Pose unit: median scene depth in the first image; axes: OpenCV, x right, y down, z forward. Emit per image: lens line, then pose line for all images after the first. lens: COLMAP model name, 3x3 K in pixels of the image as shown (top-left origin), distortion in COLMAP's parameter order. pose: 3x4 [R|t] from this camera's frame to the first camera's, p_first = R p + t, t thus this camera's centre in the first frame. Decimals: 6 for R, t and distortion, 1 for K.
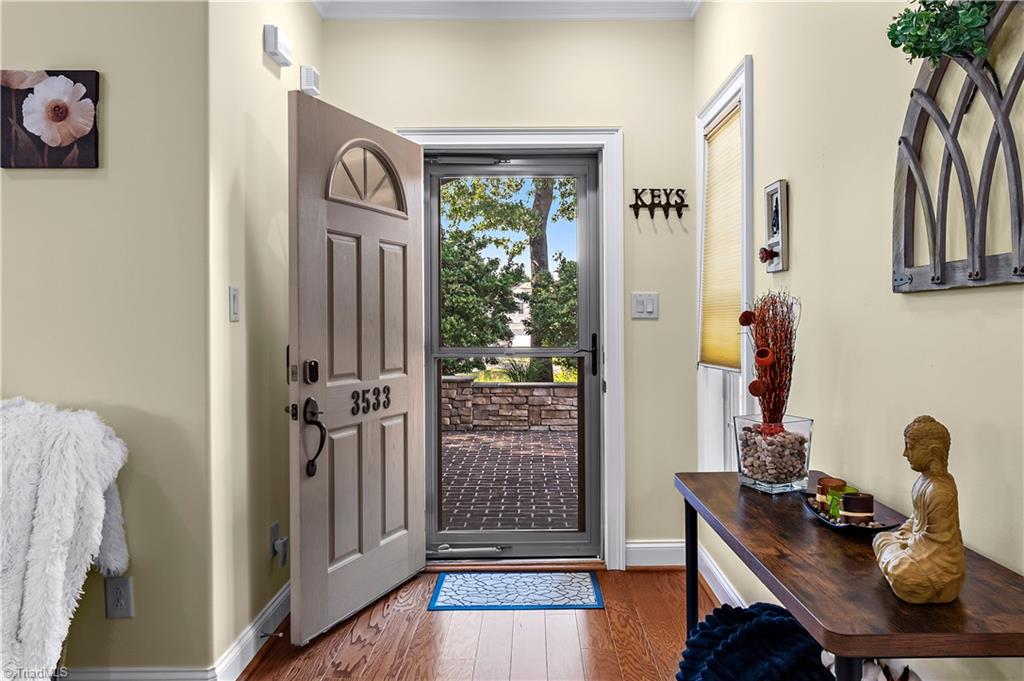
lens RADIAL K [[717.4, 0, 537.8], [0, 717.4, 323.2], [0, 0, 1]] dist [-0.003096, -0.002214]
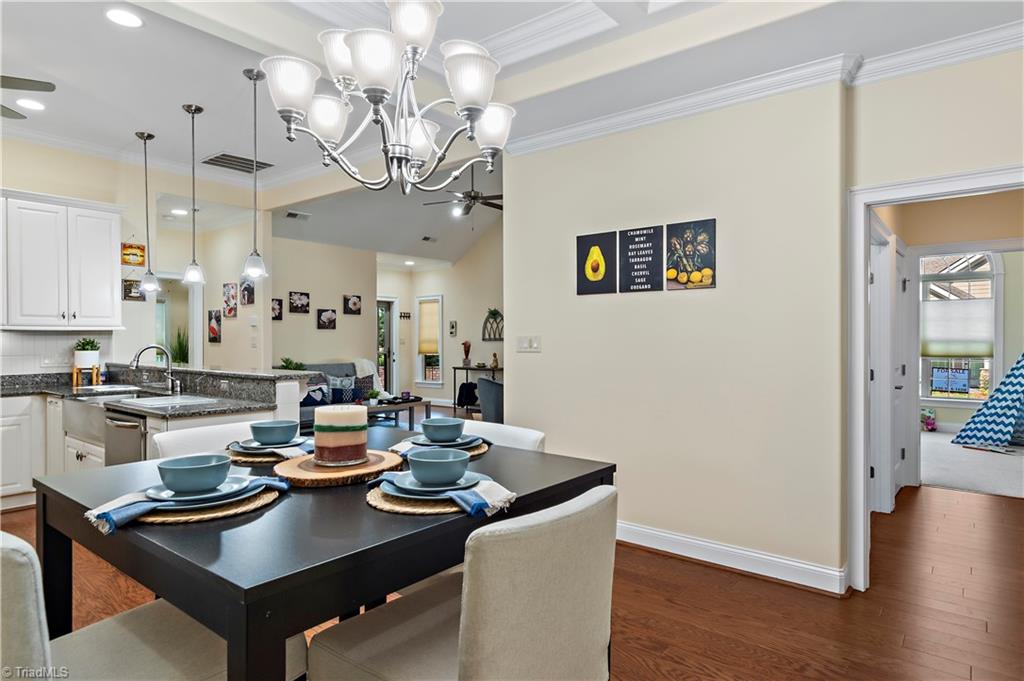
lens RADIAL K [[582.2, 0, 526.6], [0, 582.2, 339.0], [0, 0, 1]] dist [0.000084, -0.000262]
pose [[0.626551, 0.007313, 0.779346, -3.151100], [0.004577, 0.999904, -0.013063, 0.019483], [-0.779367, 0.011752, 0.626458, -2.576362]]
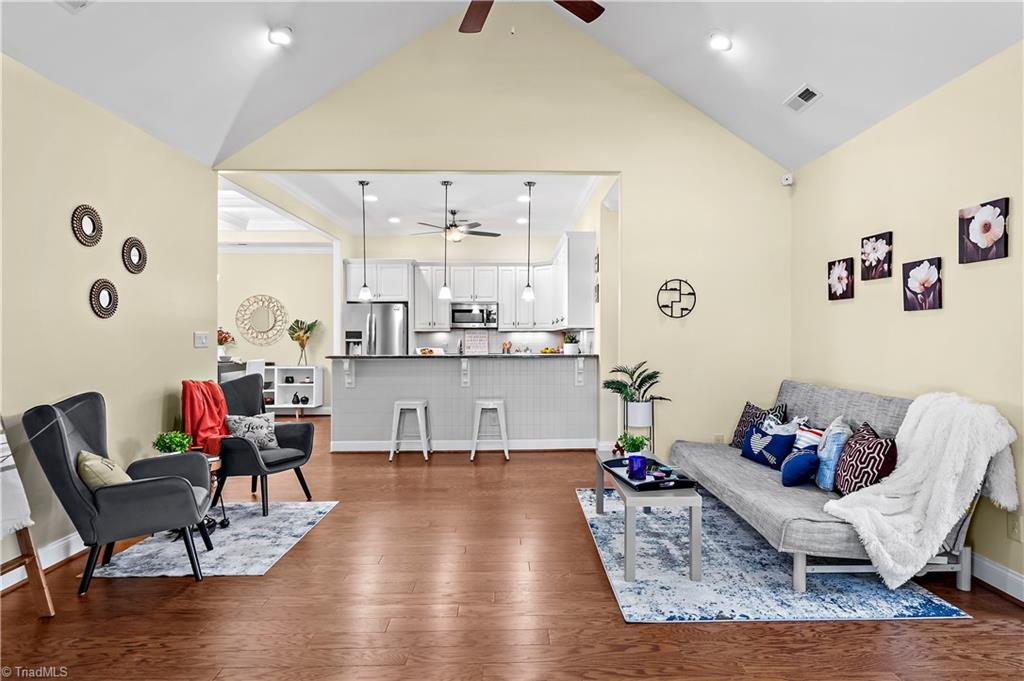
lens RADIAL K [[577.4, 0, 518.4], [0, 577.4, 333.3], [0, 0, 1]] dist [-0.004910, -0.001409]
pose [[0.010426, 0.004781, -0.999934, 0.673360], [-0.011250, 0.999926, 0.004664, -0.038842], [0.999882, 0.011201, 0.010479, -0.112999]]
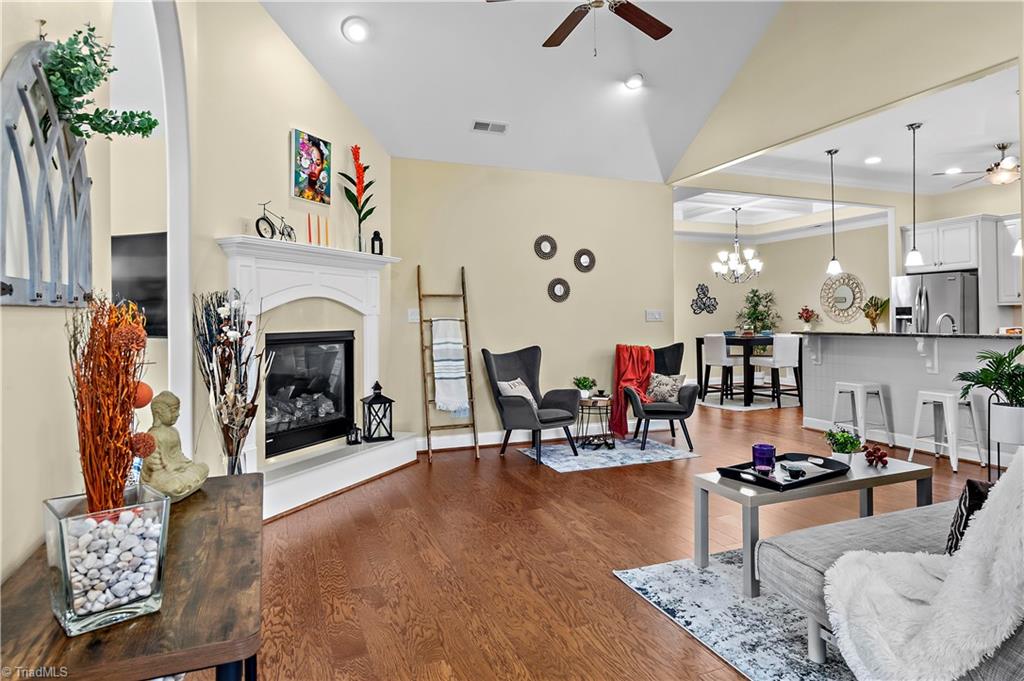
lens RADIAL K [[593.0, 0, 543.8], [0, 593.0, 316.2], [0, 0, 1]] dist [-0.014995, -0.000430]
pose [[-0.922680, 0.012709, -0.385358, 0.135763], [0.009839, 0.999907, 0.009418, -0.021819], [0.385442, 0.004898, -0.922719, 1.253797]]
